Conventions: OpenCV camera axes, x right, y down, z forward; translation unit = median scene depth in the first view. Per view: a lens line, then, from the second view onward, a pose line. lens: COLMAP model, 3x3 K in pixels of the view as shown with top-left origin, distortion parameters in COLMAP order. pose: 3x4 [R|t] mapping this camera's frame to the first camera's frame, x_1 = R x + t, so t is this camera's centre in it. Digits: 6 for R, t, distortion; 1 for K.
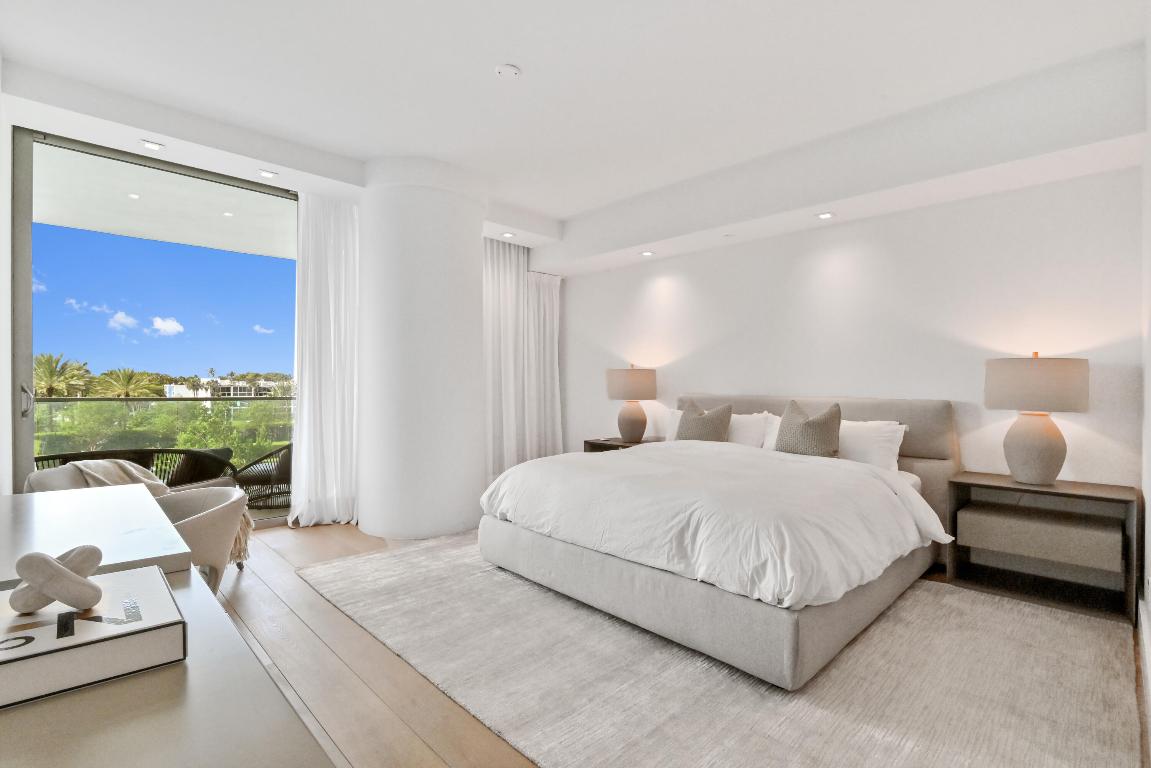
lens RADIAL K [[532.0, 0, 575.5], [0, 532.0, 384.0], [0, 0, 1]] dist [-0.015555, 0.000447]
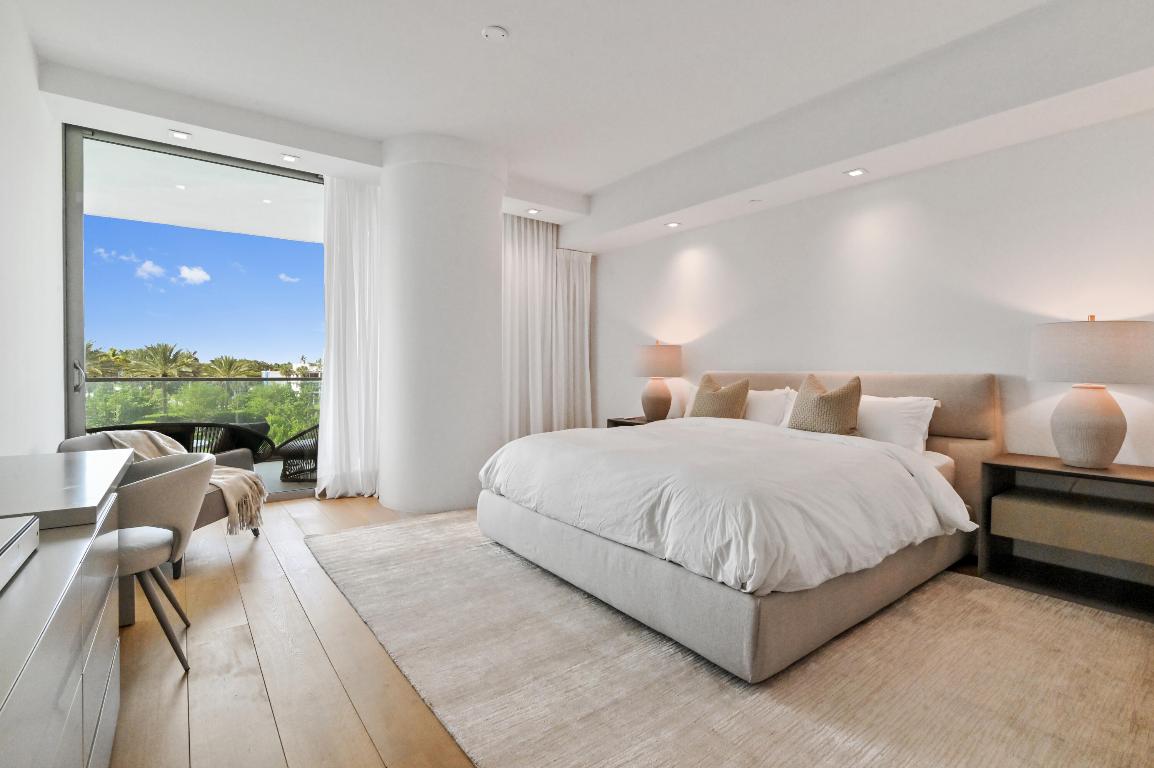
lens RADIAL K [[530.5, 0, 577.3], [0, 530.5, 379.9], [0, 0, 1]] dist [-0.014815, 0.000296]
pose [[0.992964, -0.001218, -0.118408, 0.131288], [0.003767, 0.999766, 0.021308, 0.022606], [0.118354, -0.021604, 0.992736, 0.043859]]
